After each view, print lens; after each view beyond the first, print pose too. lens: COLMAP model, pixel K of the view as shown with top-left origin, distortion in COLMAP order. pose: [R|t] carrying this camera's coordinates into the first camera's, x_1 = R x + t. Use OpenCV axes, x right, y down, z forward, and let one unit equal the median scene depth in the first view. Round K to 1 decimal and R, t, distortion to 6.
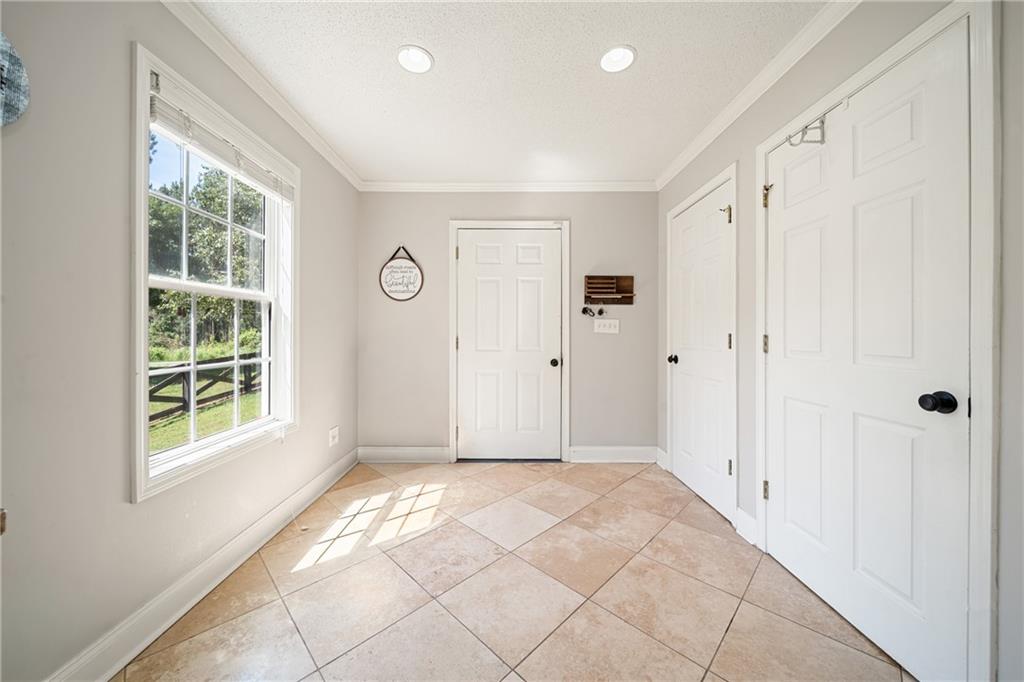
lens RADIAL K [[368.4, 0, 511.7], [0, 368.4, 330.6], [0, 0, 1]] dist [0.000684, 0.000050]
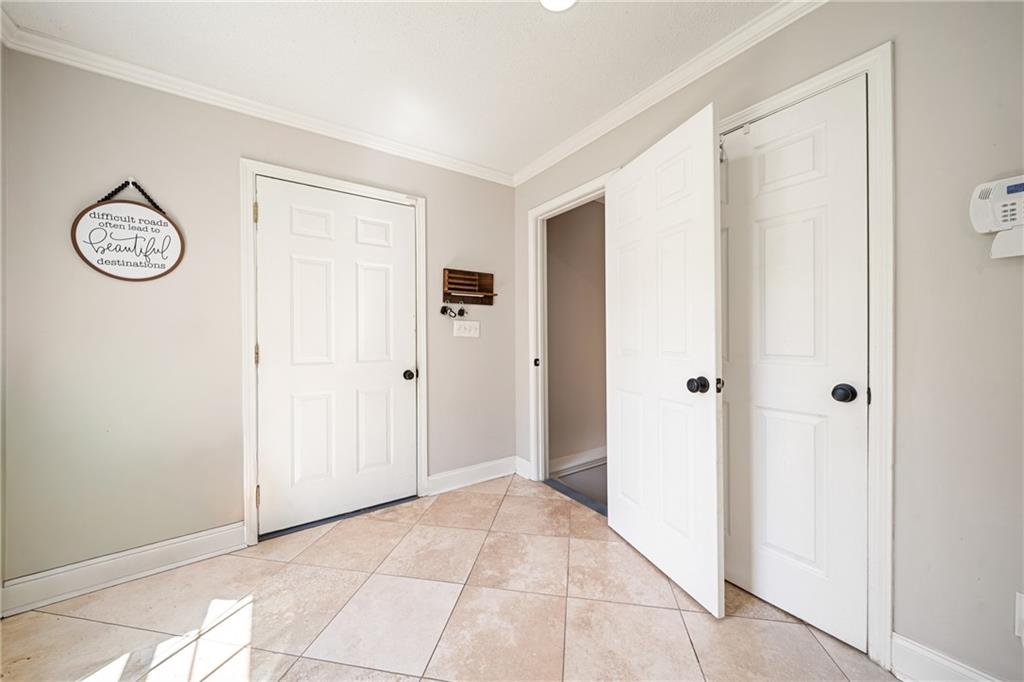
lens RADIAL K [[361.5, 0, 514.5], [0, 361.5, 335.0], [0, 0, 1]] dist [0.001187, 0.000024]
pose [[0.823169, -0.005478, 0.567769, -0.138018], [0.003439, 0.999983, 0.004662, -0.001102], [-0.567785, -0.001885, 0.823174, 0.235986]]
